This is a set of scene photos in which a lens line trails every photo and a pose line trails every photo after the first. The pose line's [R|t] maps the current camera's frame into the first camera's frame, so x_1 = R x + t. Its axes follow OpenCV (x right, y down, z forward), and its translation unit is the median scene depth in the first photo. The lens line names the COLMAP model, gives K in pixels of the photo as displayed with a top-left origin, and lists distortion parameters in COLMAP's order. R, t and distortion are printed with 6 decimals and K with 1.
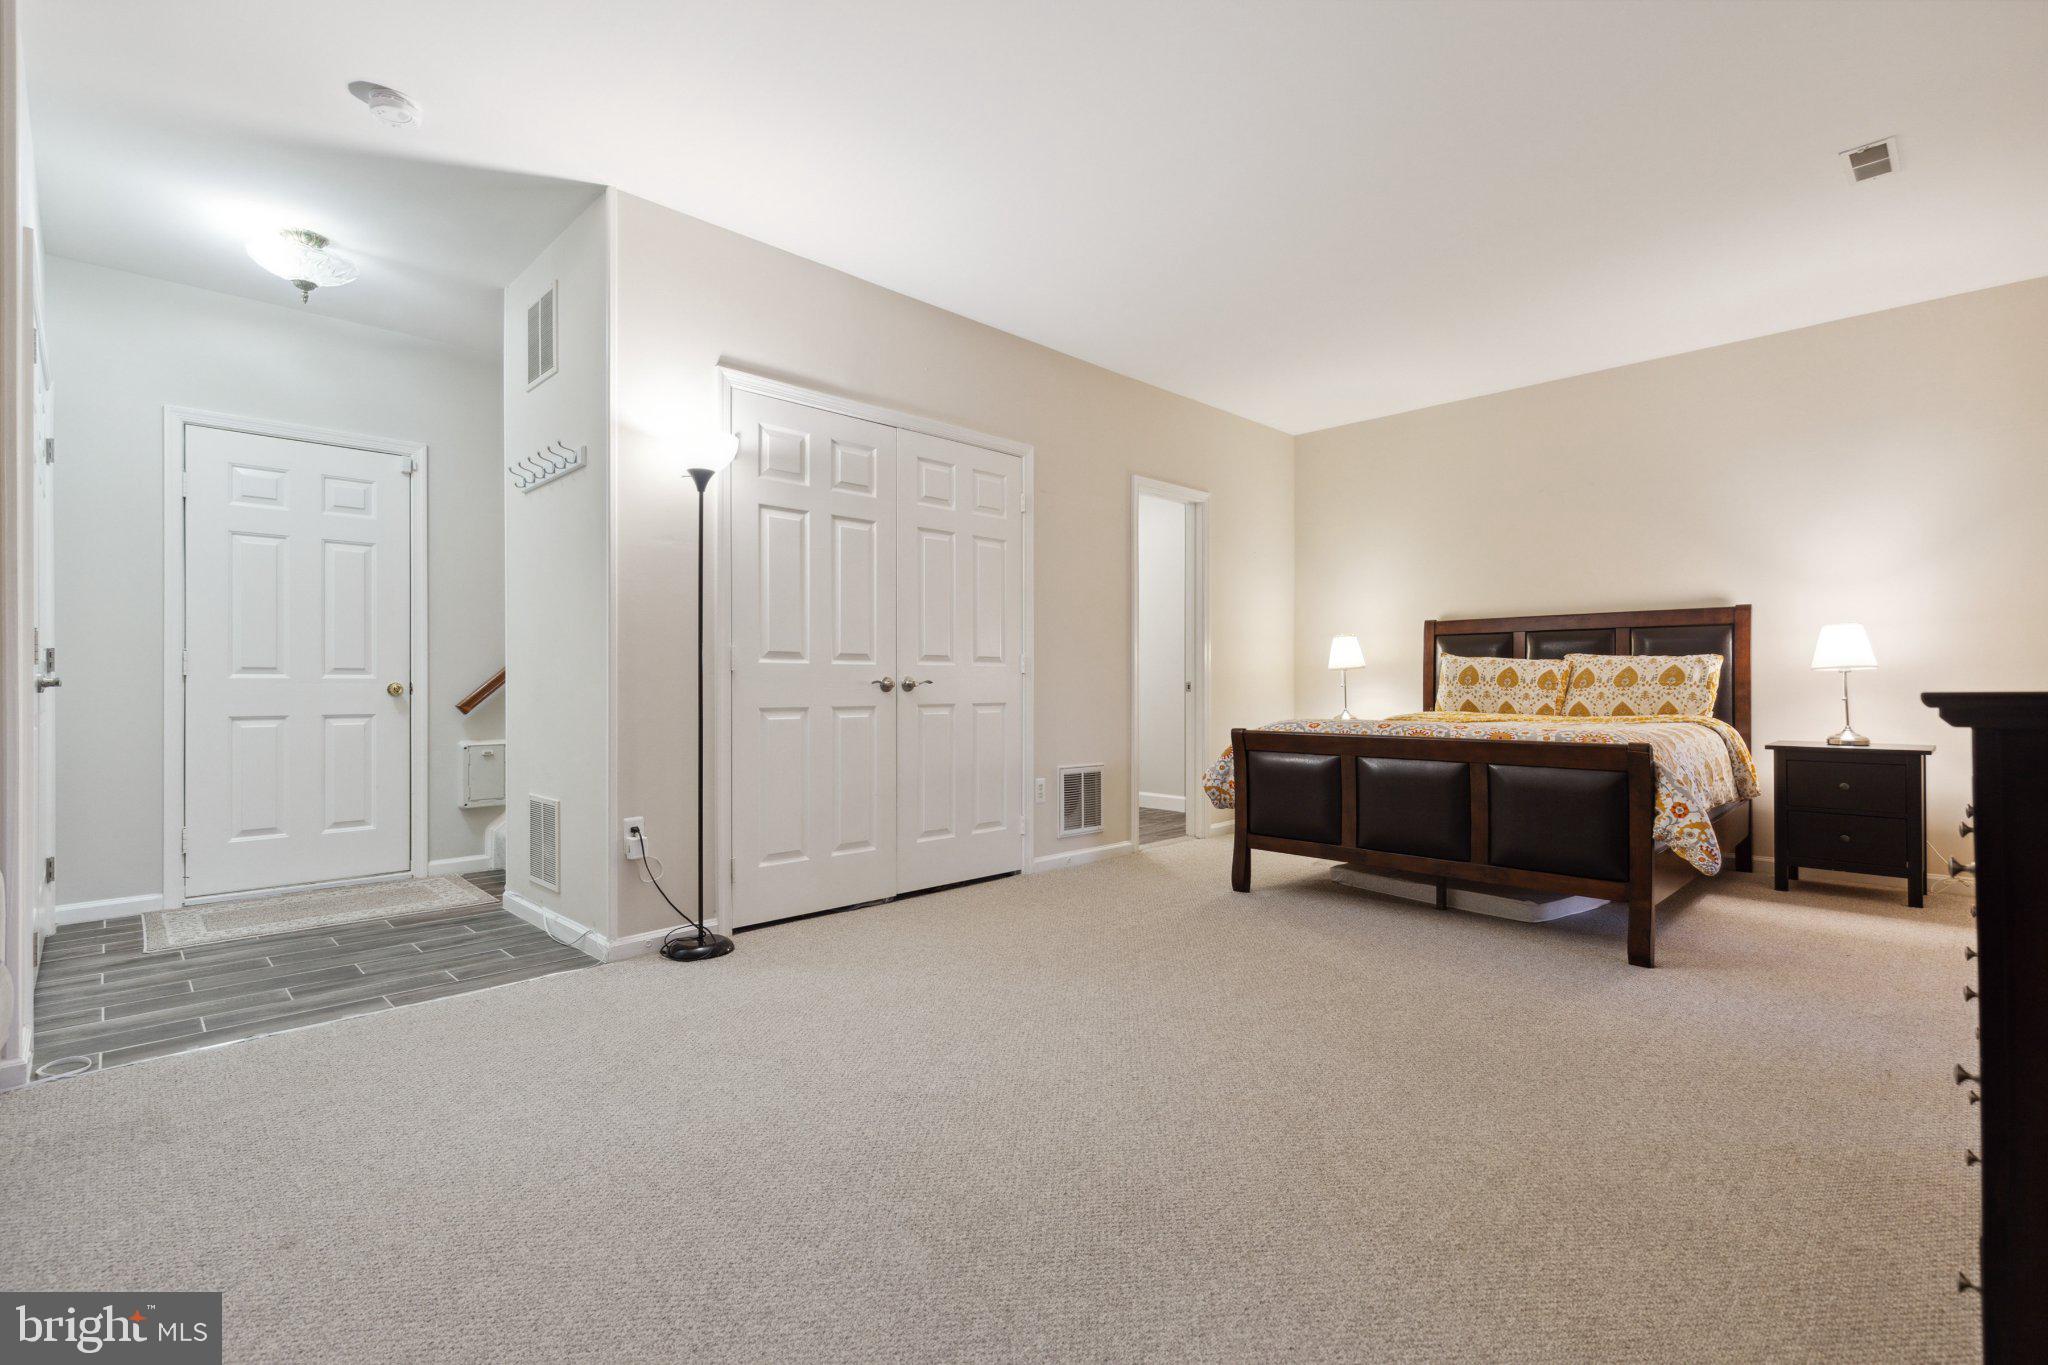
lens RADIAL K [[934.1, 0, 1030.5], [0, 934.1, 685.4], [0, 0, 1]] dist [0.000756, 0.001572]
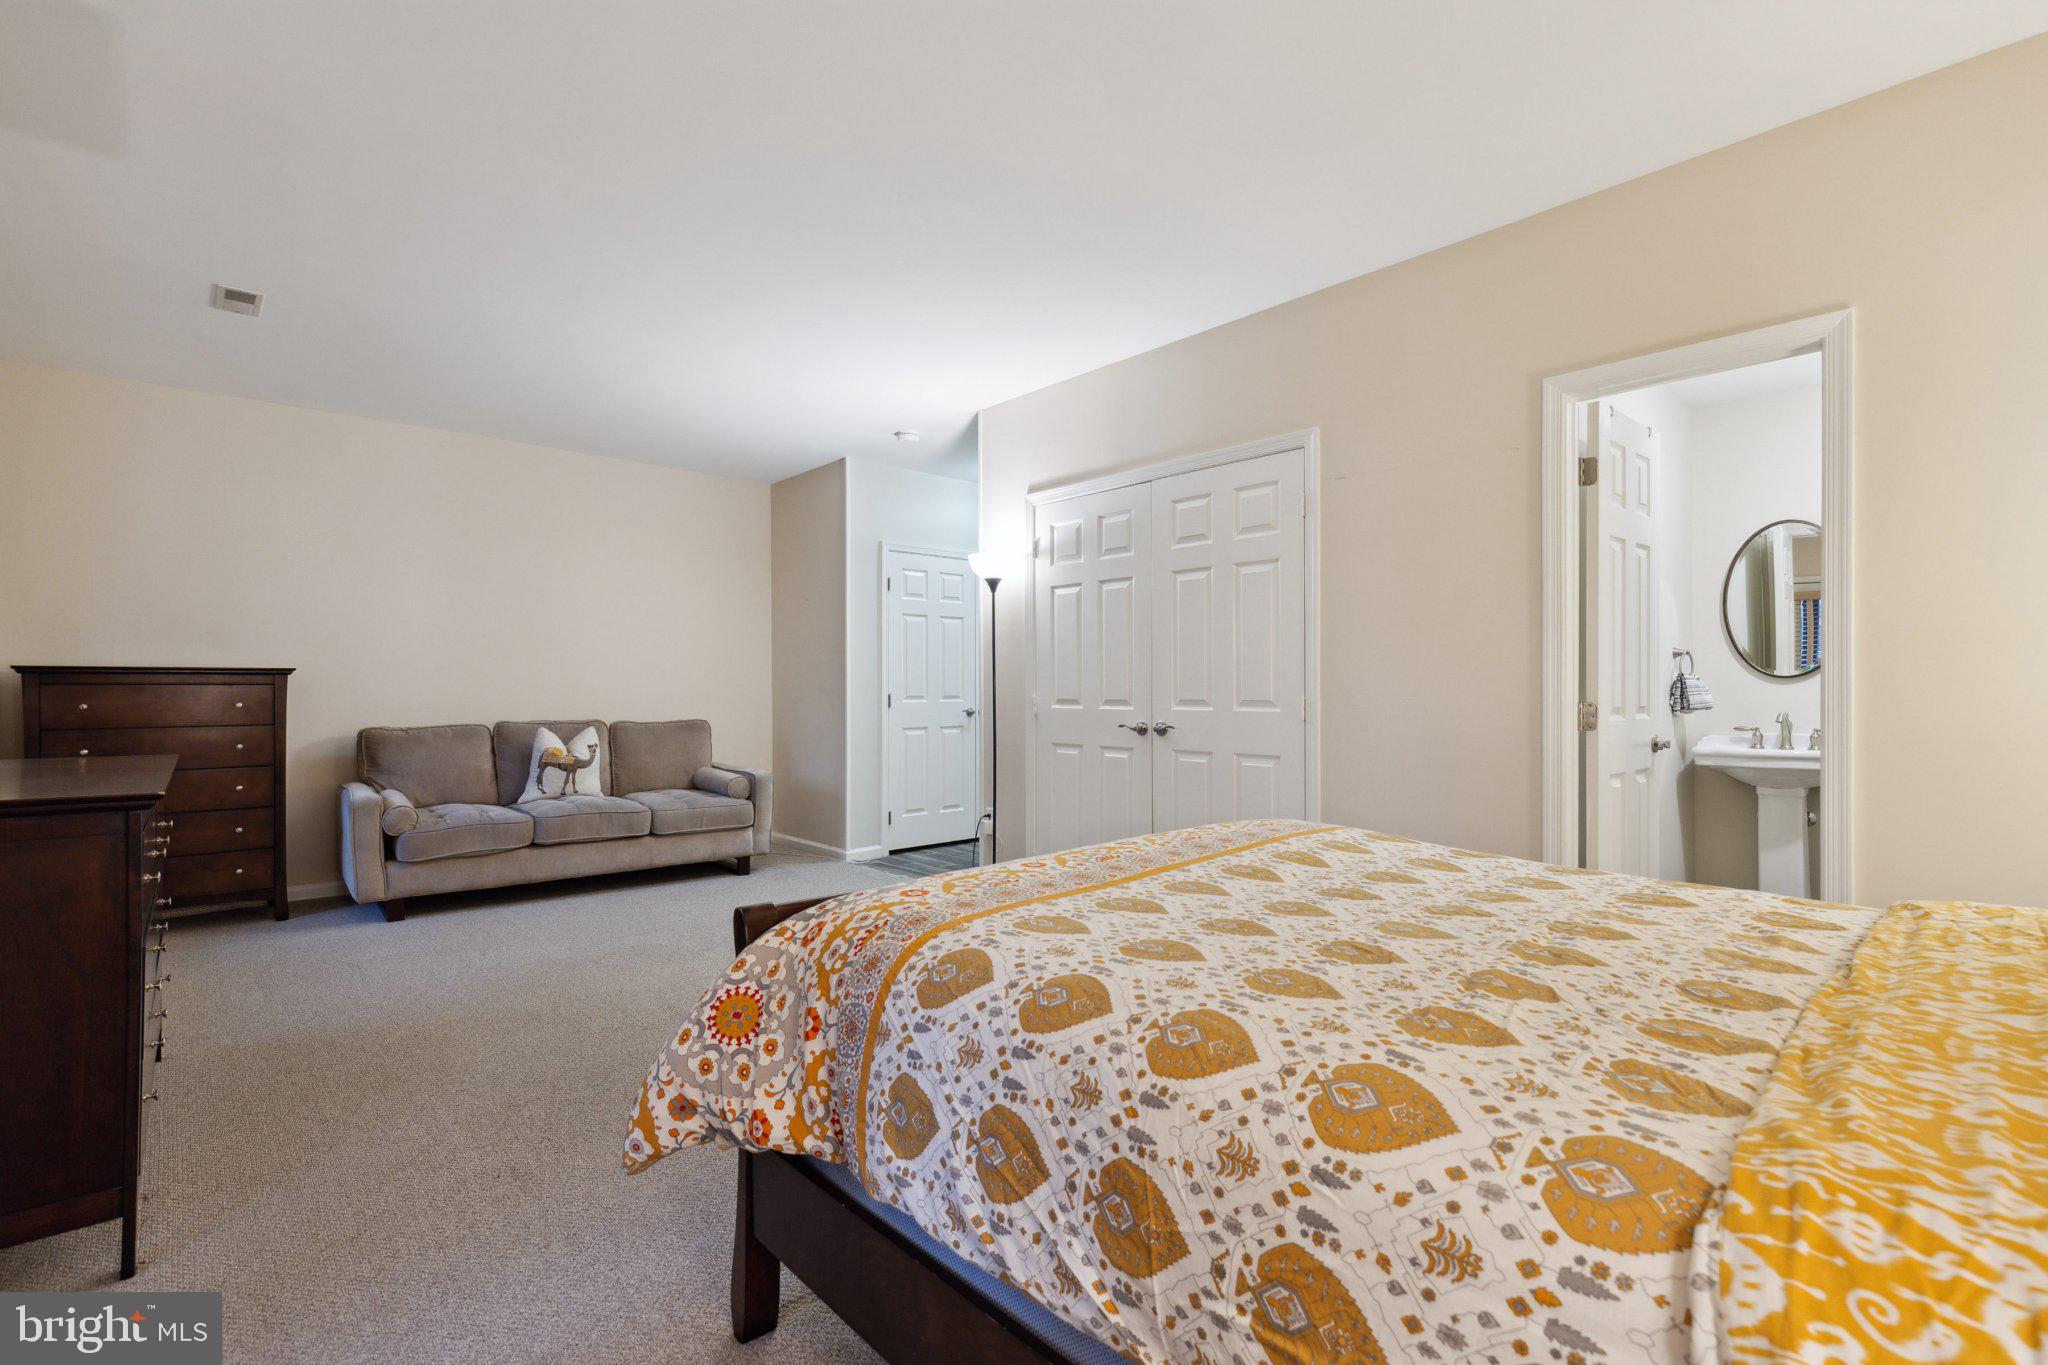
lens RADIAL K [[934.1, 0, 1021.7], [0, 934.1, 687.6], [0, 0, 1]] dist [0.000756, 0.001572]
pose [[-0.058164, -0.008529, -0.998271, 1.572889], [-0.002584, 0.999961, -0.008393, -0.065059], [0.998304, 0.002091, -0.058184, 1.607667]]
